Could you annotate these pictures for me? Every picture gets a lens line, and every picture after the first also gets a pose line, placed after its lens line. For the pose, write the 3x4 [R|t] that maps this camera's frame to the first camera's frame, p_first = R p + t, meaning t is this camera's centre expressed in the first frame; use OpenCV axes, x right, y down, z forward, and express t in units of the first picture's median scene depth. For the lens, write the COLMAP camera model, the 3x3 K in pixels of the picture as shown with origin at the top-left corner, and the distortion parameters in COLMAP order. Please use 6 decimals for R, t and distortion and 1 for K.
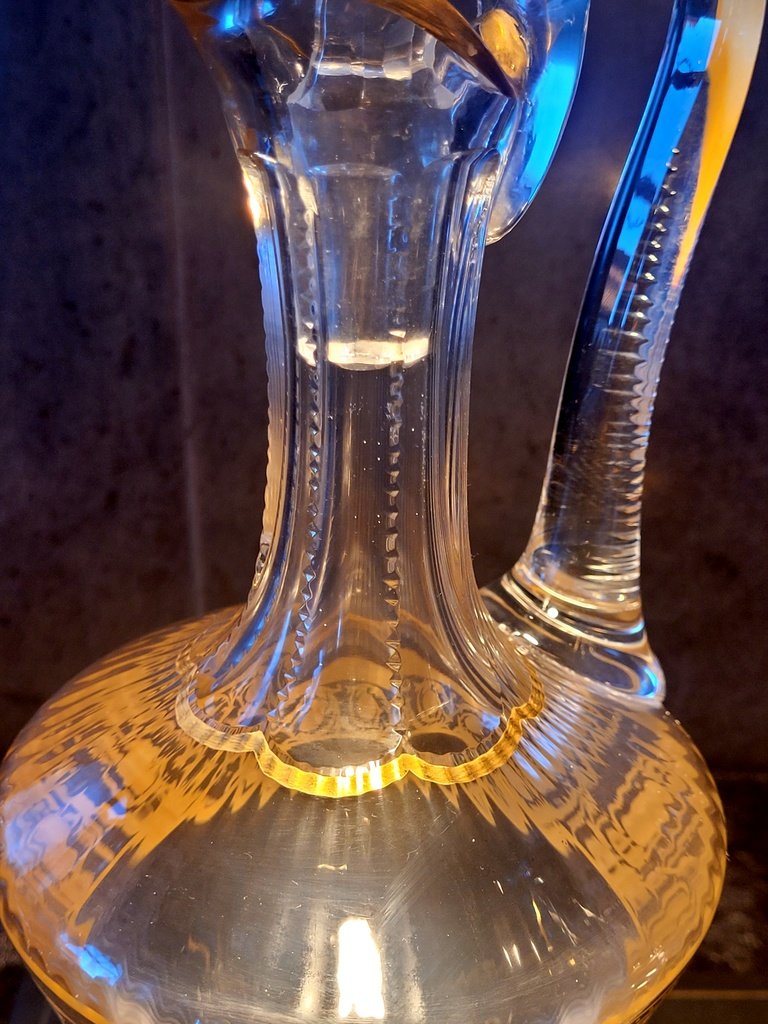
lens RADIAL K [[1417.5, 0, 388.6], [0, 1417.5, 516.3], [0, 0, 1]] dist [0.006614, 0.000000]
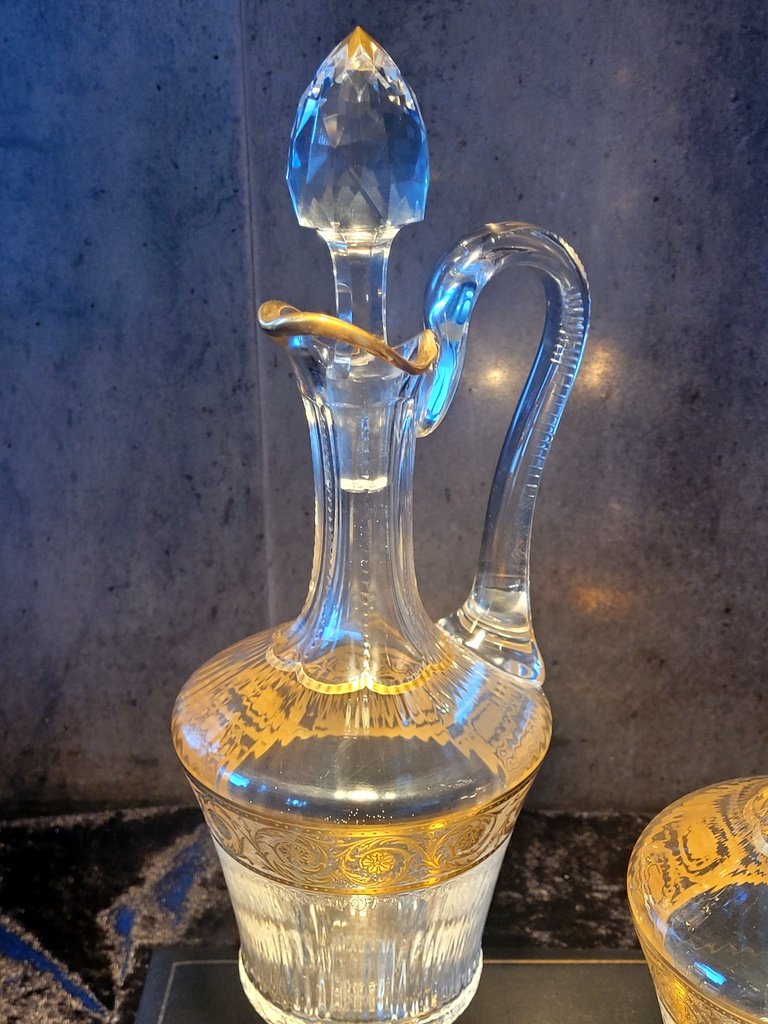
lens RADIAL K [[1391.0, 0, 402.6], [0, 1391.0, 489.5], [0, 0, 1]] dist [0.019638, 0.000000]
pose [[0.999778, -0.009282, -0.018923, 0.019326], [0.007279, 0.994623, -0.103305, 0.011368], [0.019781, 0.103144, 0.994470, -0.401731]]
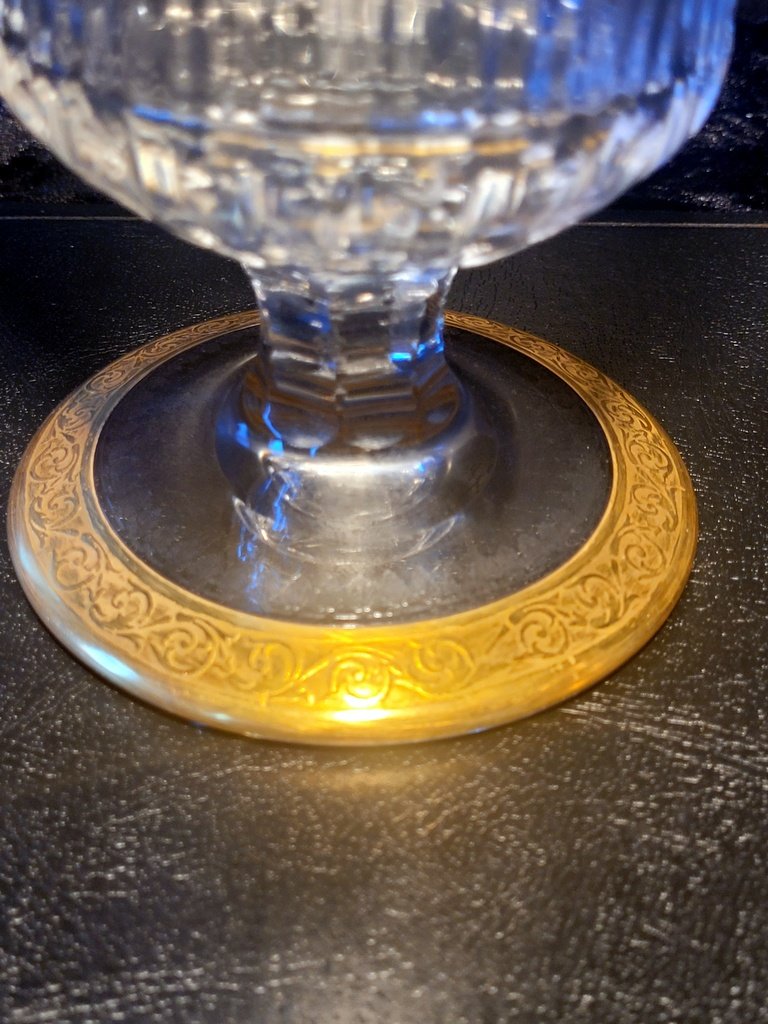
lens RADIAL K [[1391.0, 0, 391.3], [0, 1391.0, 515.9], [0, 0, 1]] dist [0.019638, 0.000000]
pose [[0.999991, 0.004290, 0.000383, -0.027234], [-0.004262, 0.973012, 0.230717, 0.297323], [0.000617, -0.230716, 0.973021, 0.324655]]
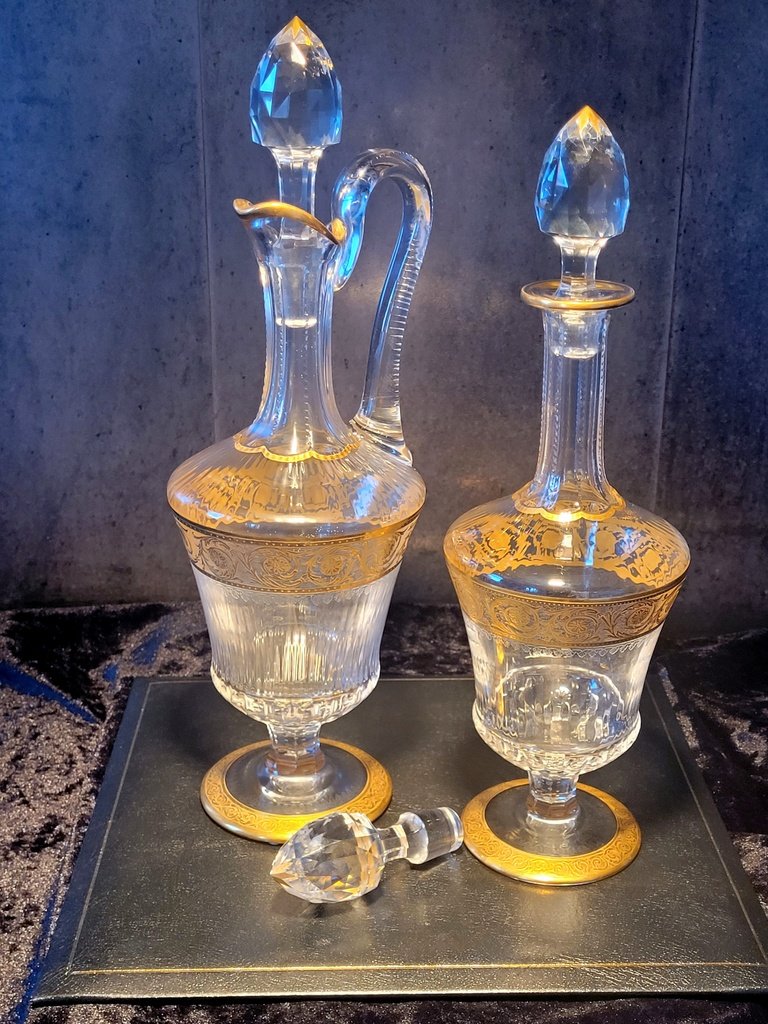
lens RADIAL K [[1391.0, 0, 404.3], [0, 1391.0, 513.6], [0, 0, 1]] dist [0.019638, 0.000000]
pose [[0.999325, -0.007925, 0.035866, 0.048167], [0.011440, 0.995033, -0.098886, 0.275866], [-0.034905, 0.099229, 0.994452, -0.921870]]
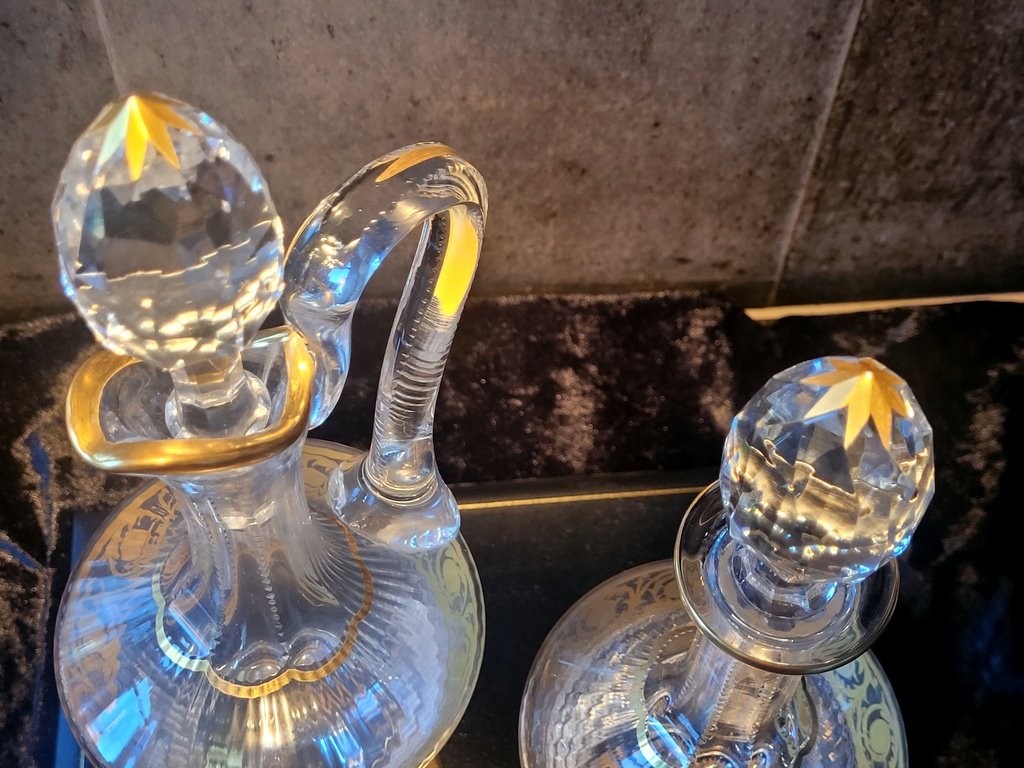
lens RADIAL K [[1391.0, 0, 504.6], [0, 1391.0, 384.0], [0, 0, 1]] dist [0.019638, 0.000000]
pose [[0.995432, -0.072235, 0.062431, 0.089526], [0.029956, 0.857180, 0.514145, -0.474186], [-0.090653, -0.509926, 0.855428, -0.159297]]
